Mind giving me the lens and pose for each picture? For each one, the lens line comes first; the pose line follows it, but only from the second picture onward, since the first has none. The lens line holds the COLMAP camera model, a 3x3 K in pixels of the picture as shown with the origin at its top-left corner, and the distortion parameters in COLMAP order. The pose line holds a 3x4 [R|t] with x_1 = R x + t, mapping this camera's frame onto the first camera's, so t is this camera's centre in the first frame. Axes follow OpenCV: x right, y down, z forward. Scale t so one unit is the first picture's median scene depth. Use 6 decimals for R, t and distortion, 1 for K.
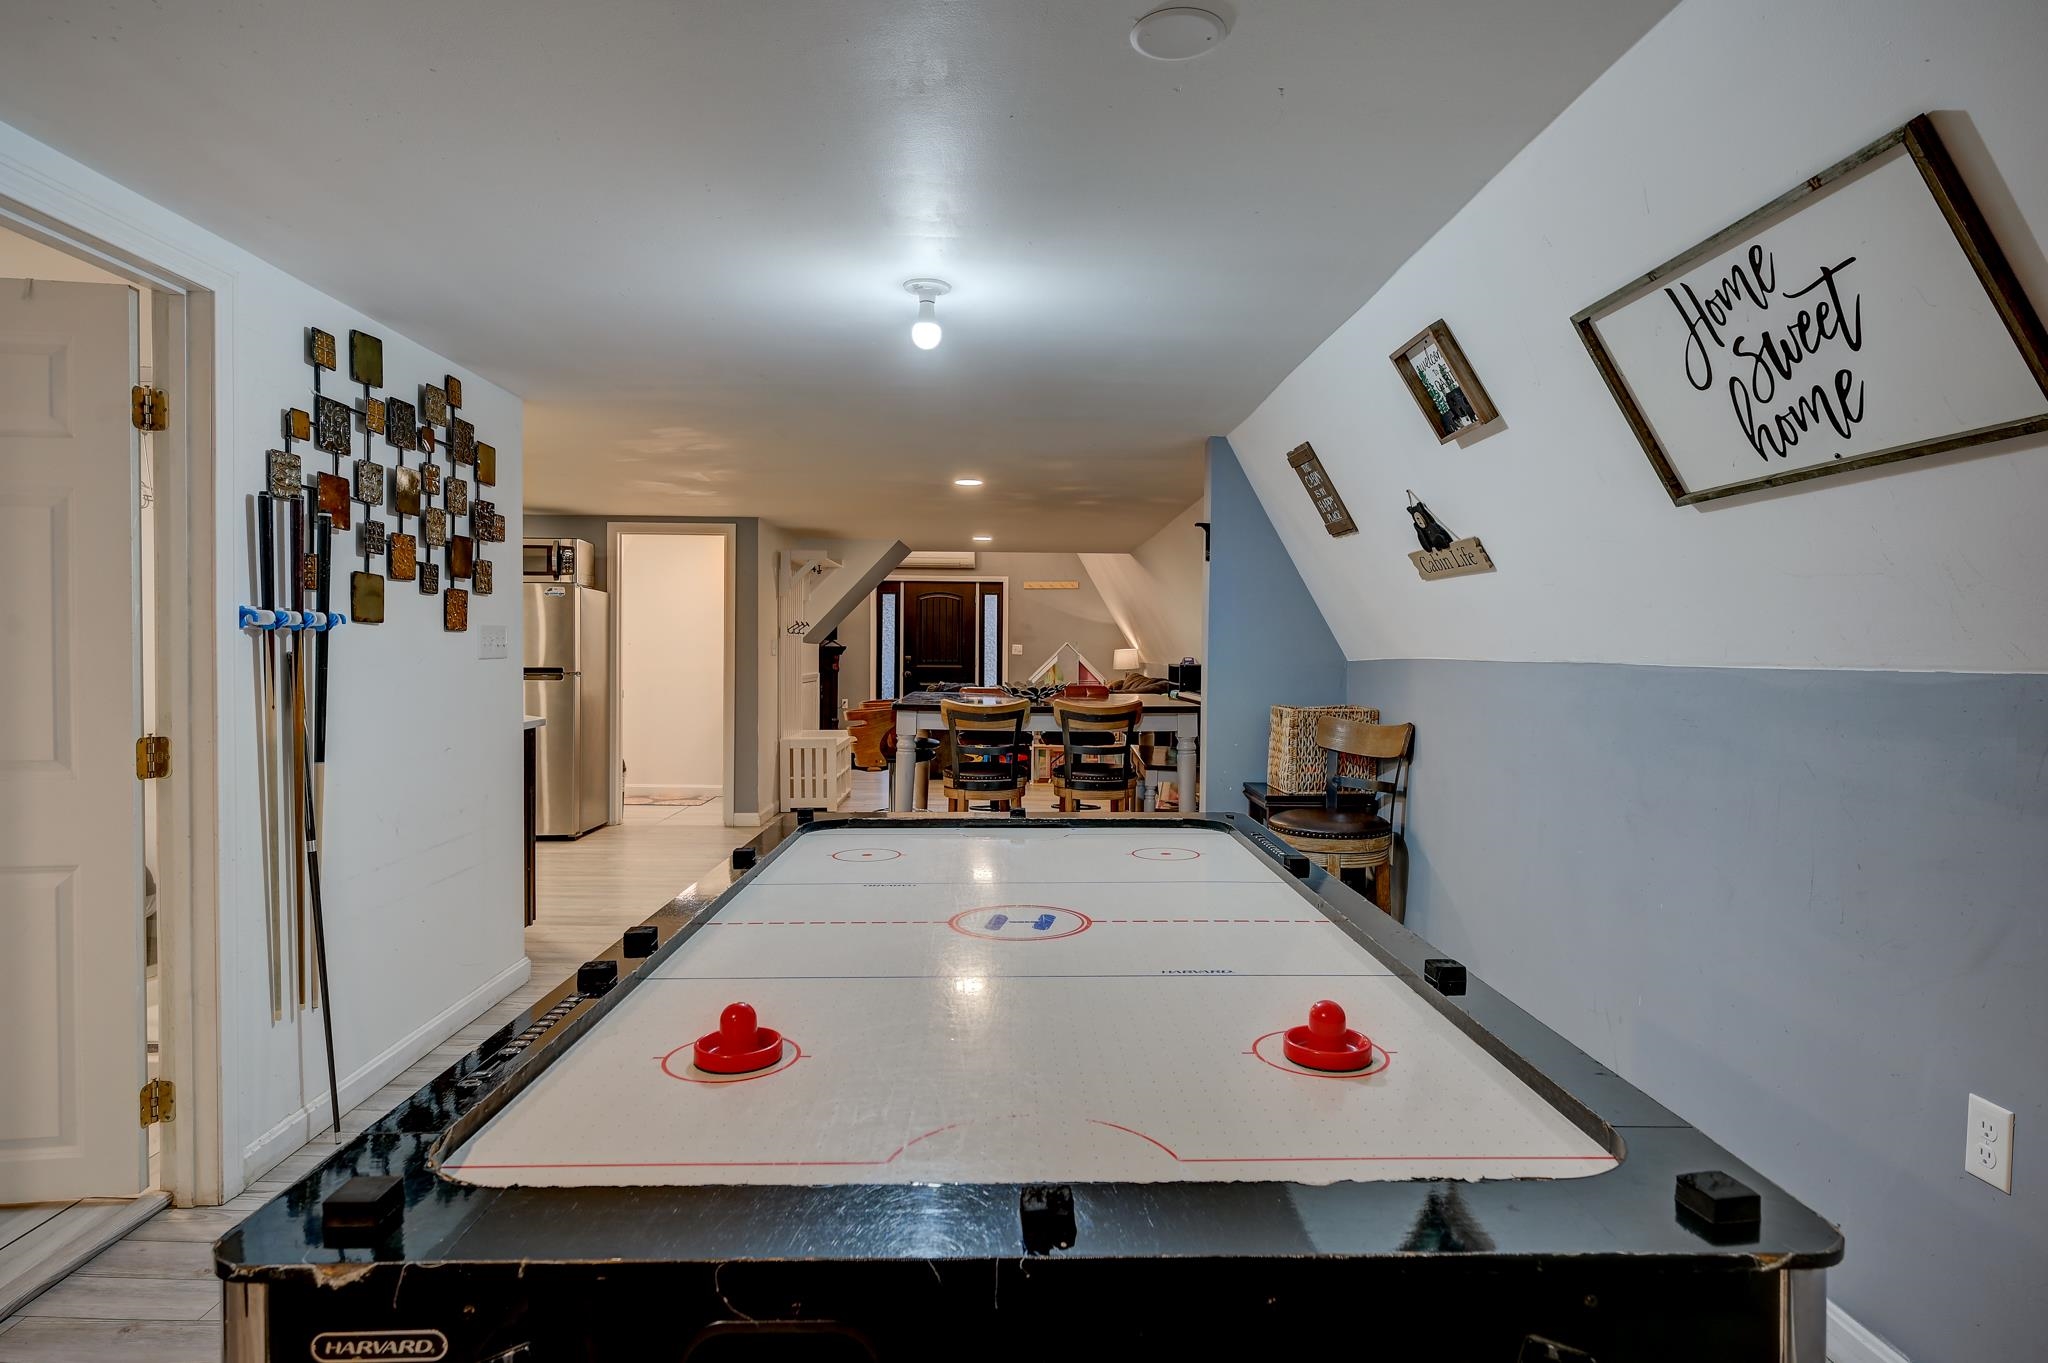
lens RADIAL K [[1124.5, 0, 1024.0], [0, 1124.5, 681.5], [0, 0, 1]] dist [-0.000138, -0.000045]
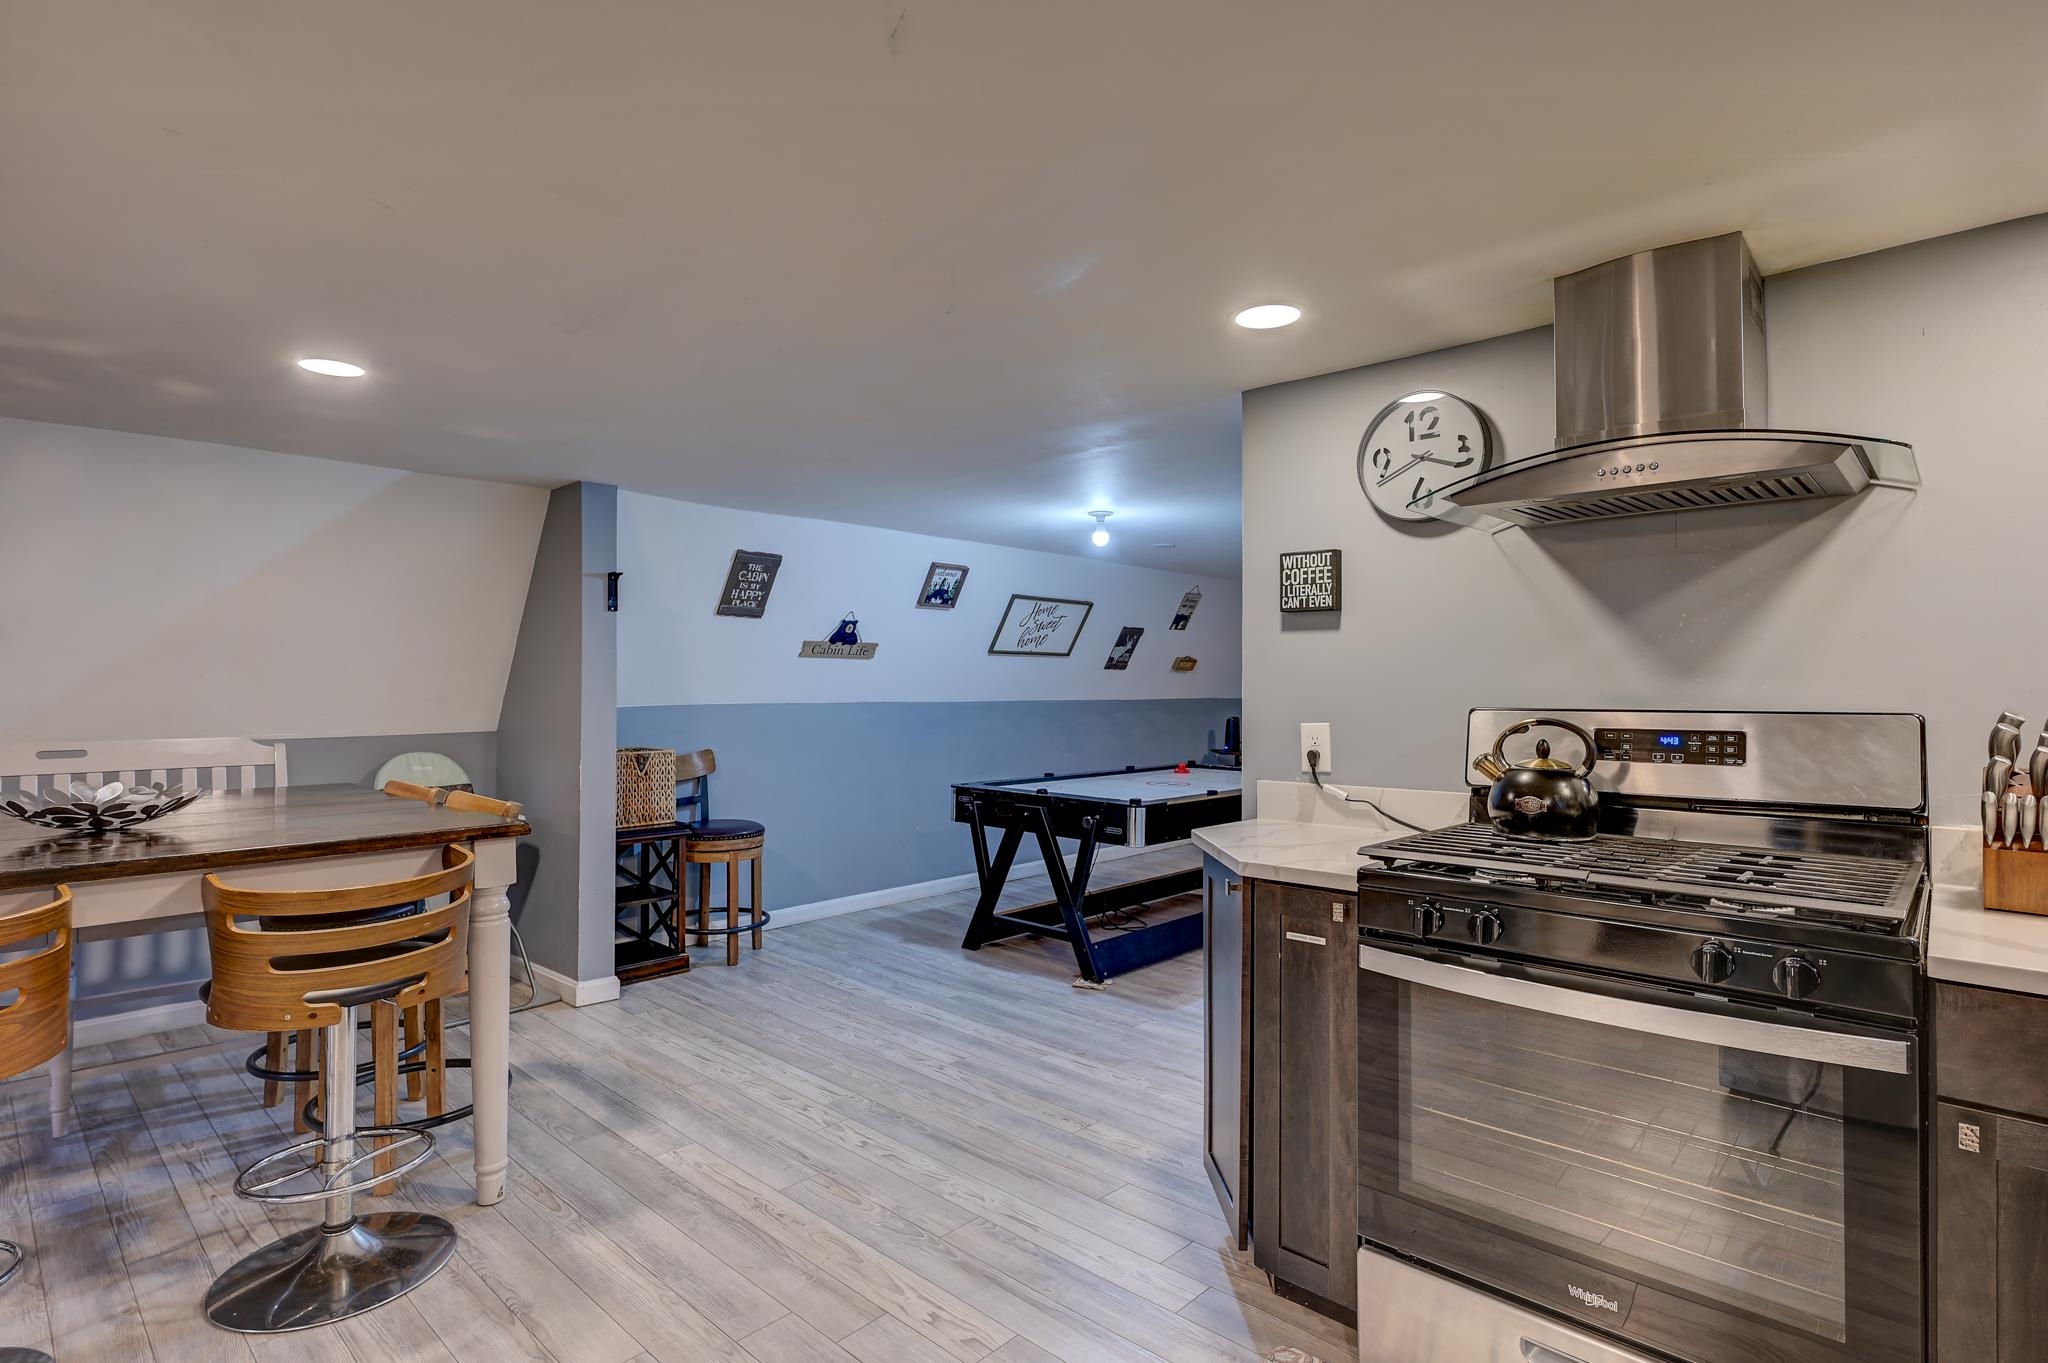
lens RADIAL K [[1011.4, 0, 1024.0], [0, 1011.4, 681.5], [0, 0, 1]] dist [0.000074, 0.000007]
pose [[-0.712476, 0.000291, 0.701697, -1.229220], [0.015791, 0.999753, 0.015620, -0.089889], [-0.701519, 0.022210, -0.712305, 2.360015]]
